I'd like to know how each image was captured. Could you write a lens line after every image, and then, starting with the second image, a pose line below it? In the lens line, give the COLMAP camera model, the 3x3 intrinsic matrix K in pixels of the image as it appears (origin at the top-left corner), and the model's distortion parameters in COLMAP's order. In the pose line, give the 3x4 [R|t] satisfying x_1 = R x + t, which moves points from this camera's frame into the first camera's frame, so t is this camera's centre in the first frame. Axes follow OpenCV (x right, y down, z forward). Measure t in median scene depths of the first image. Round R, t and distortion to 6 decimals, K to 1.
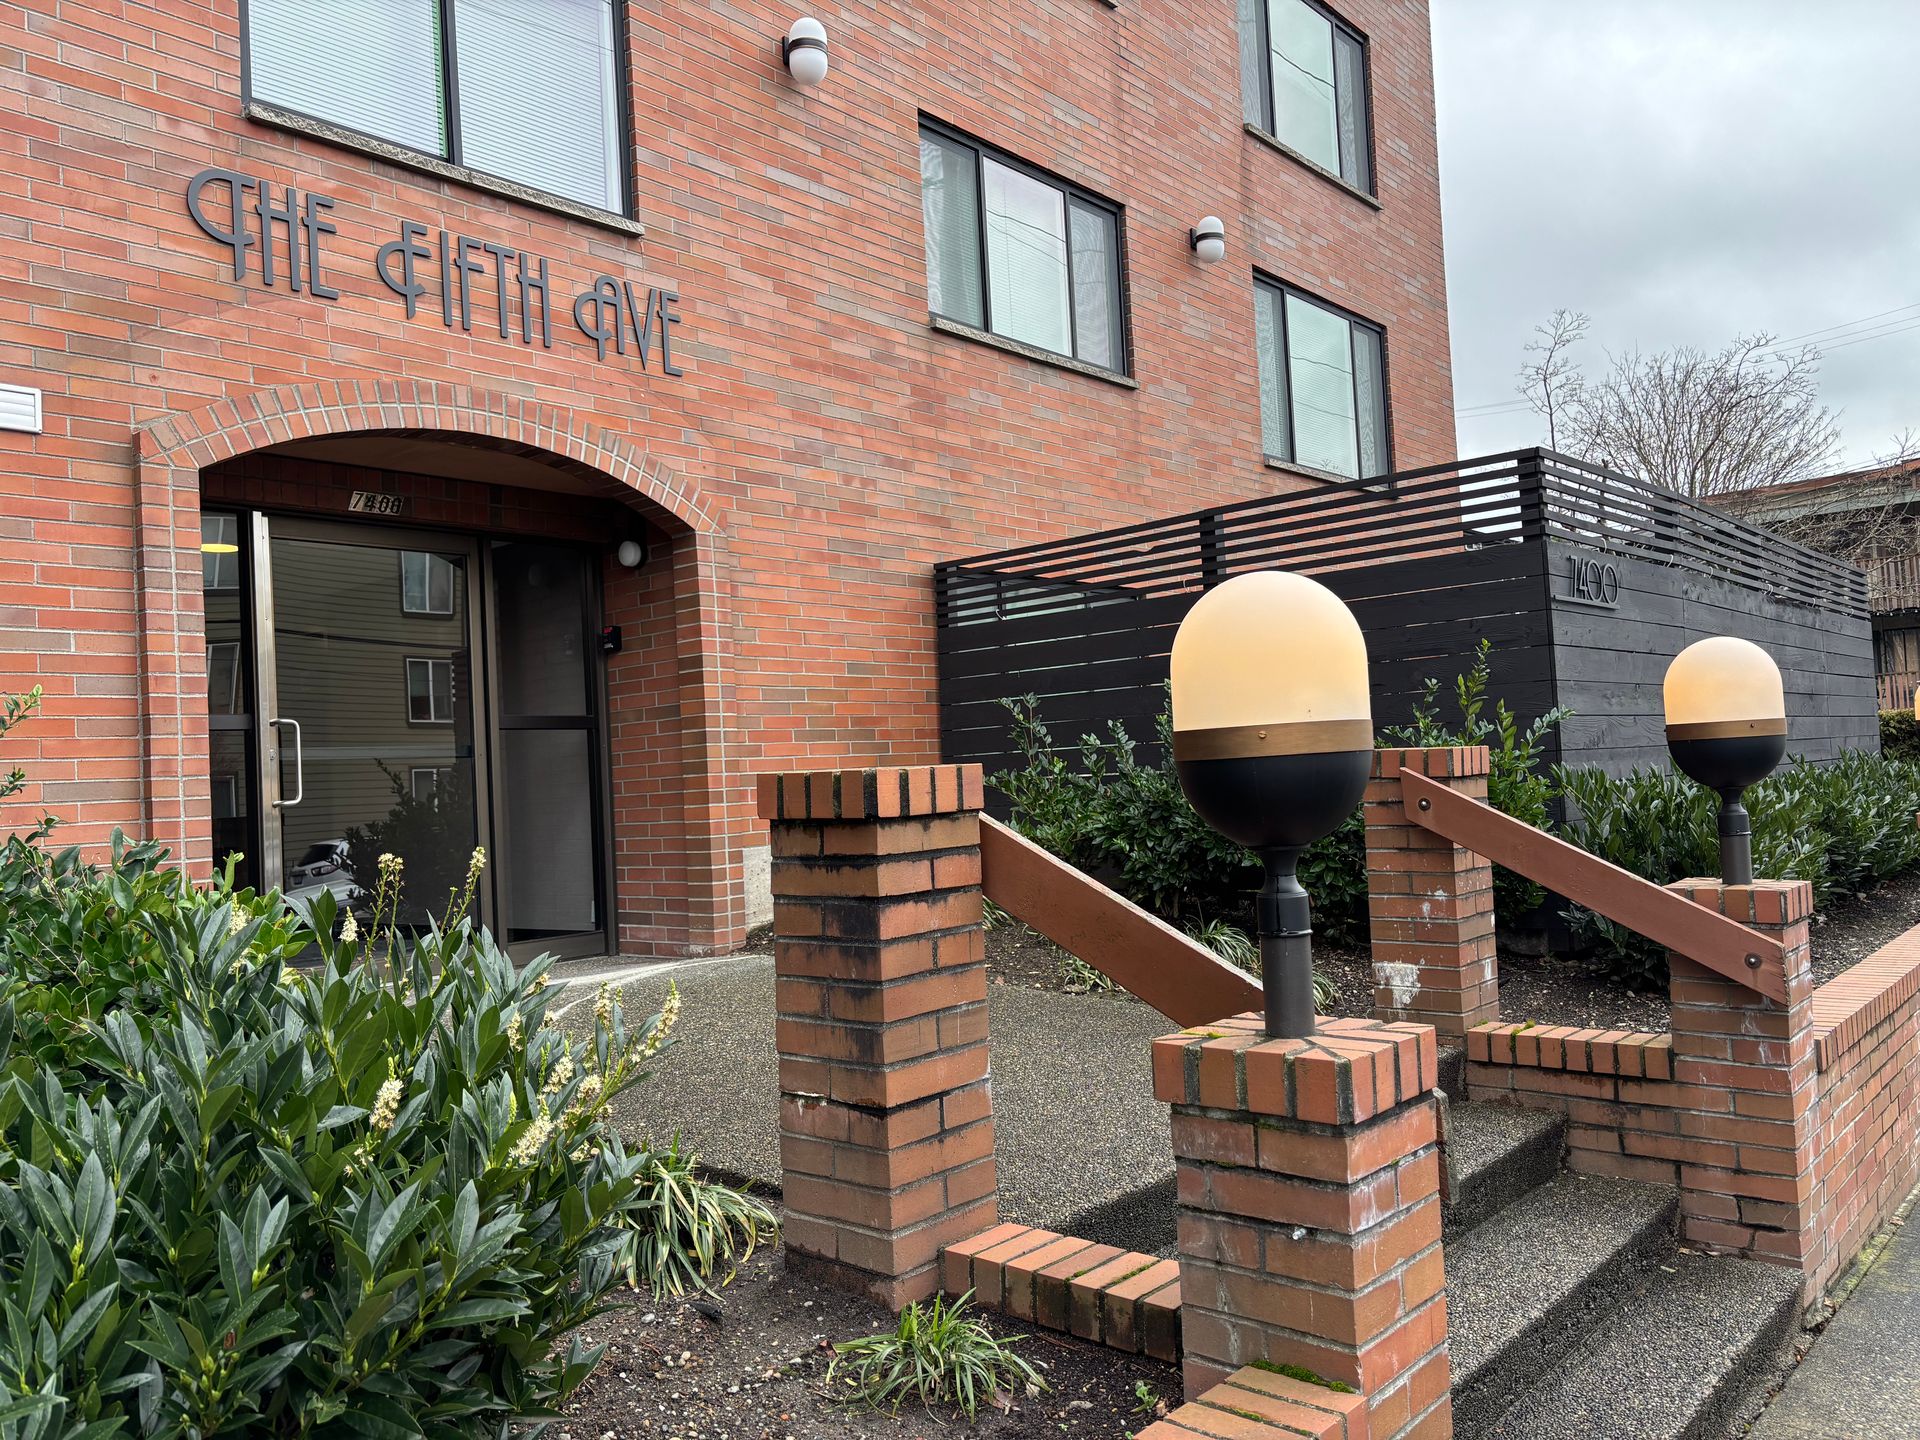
lens RADIAL K [[1442.0, 0, 963.0], [0, 1442.0, 717.8], [0, 0, 1]] dist [0.013532, -0.005855]
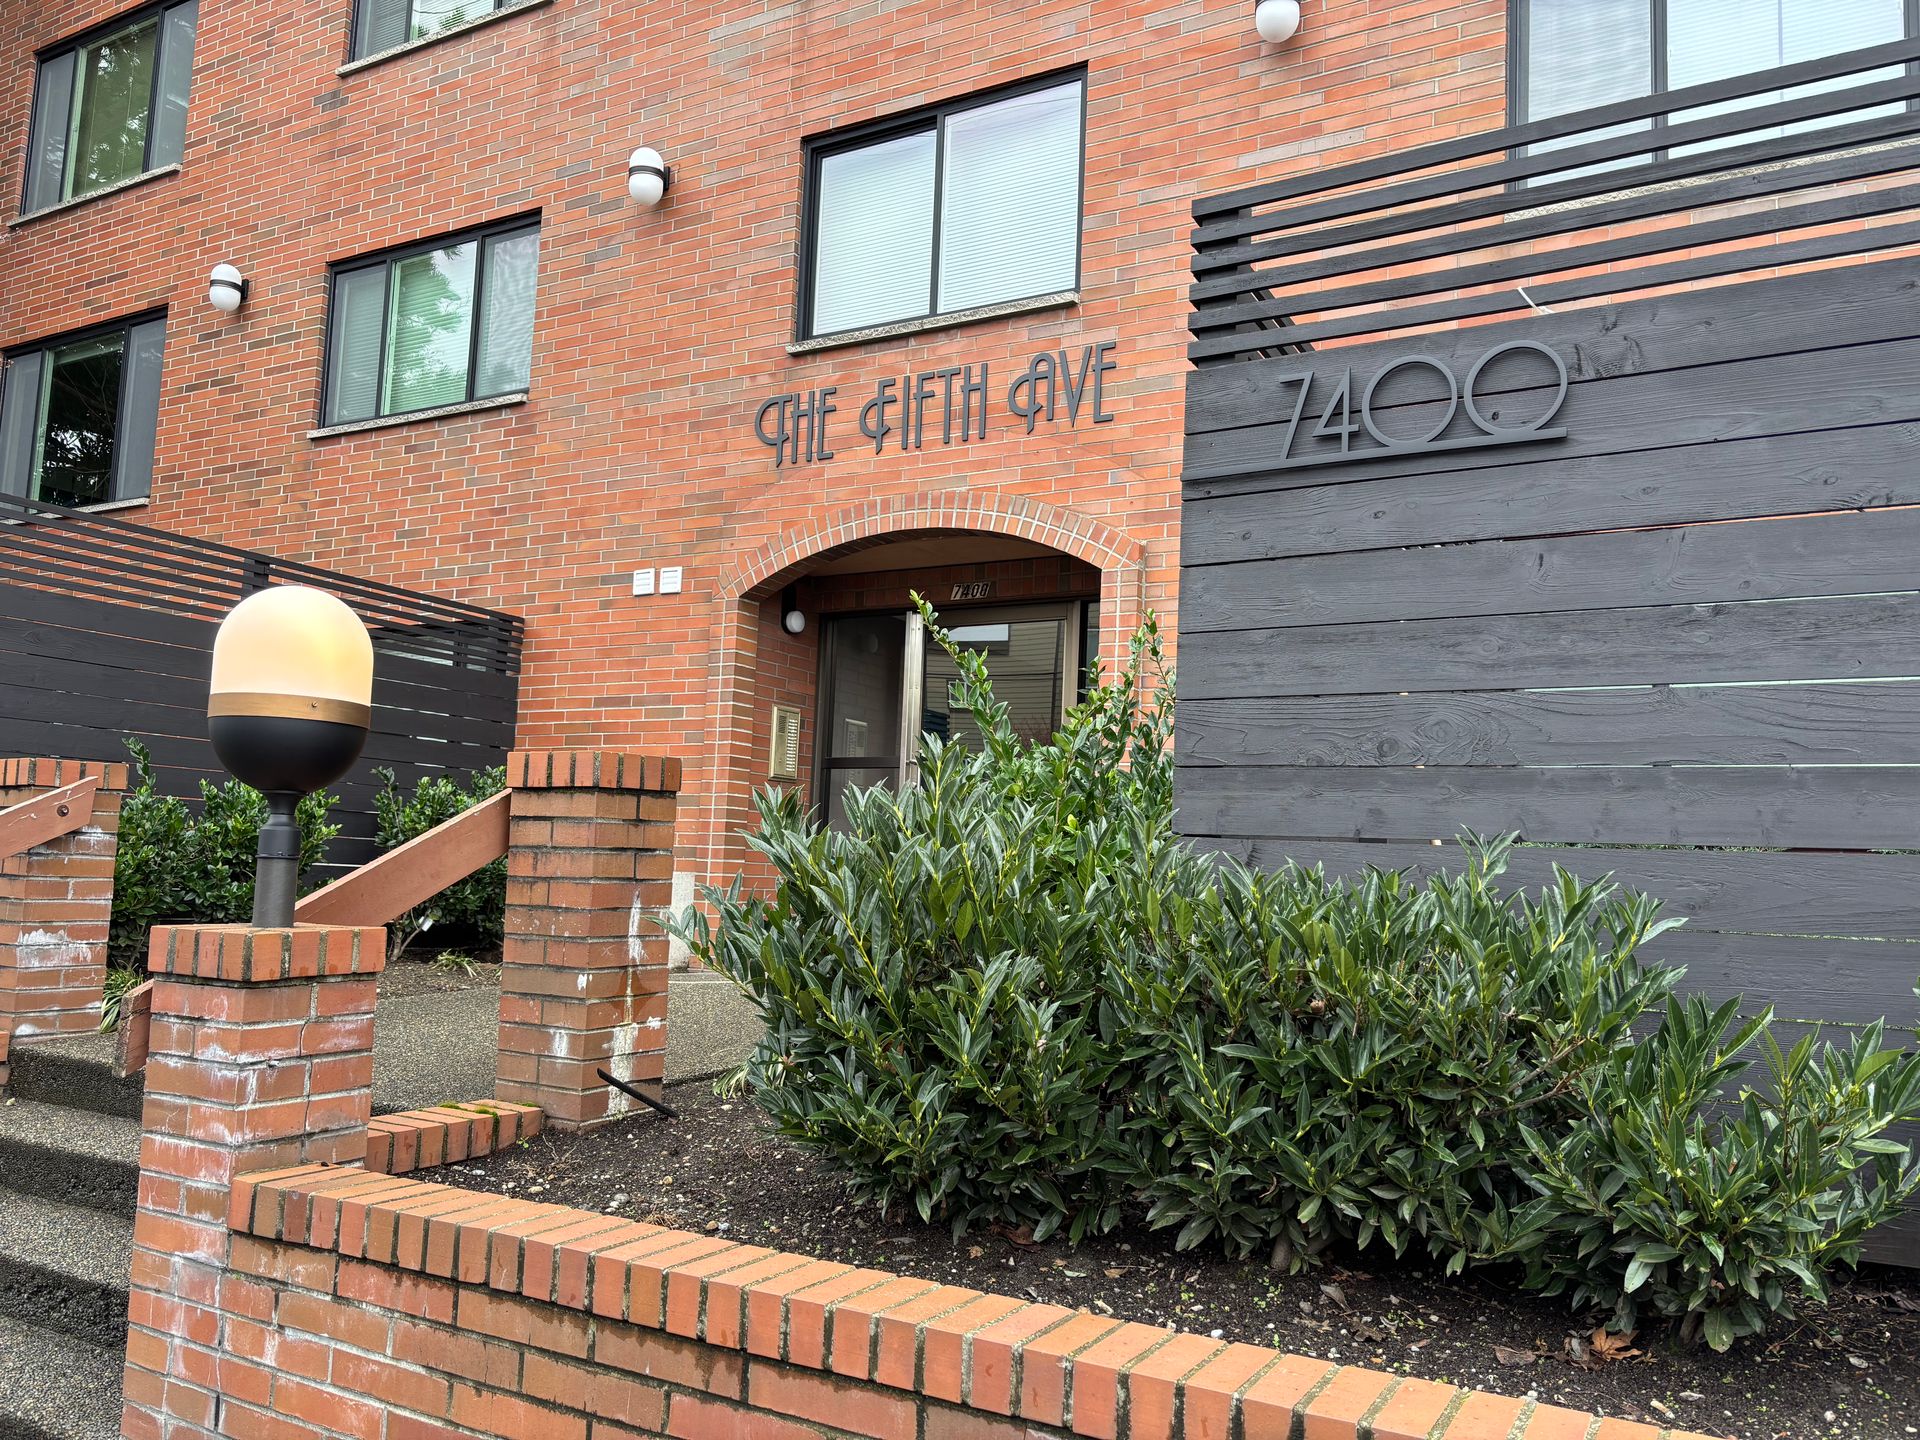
lens RADIAL K [[1442.0, 0, 963.9], [0, 1442.0, 727.3], [0, 0, 1]] dist [0.013532, -0.005855]
pose [[0.206270, -0.046088, -0.977409, 0.846235], [-0.003769, 0.998845, -0.047894, 0.031661], [0.978488, 0.013563, 0.205858, 0.763938]]
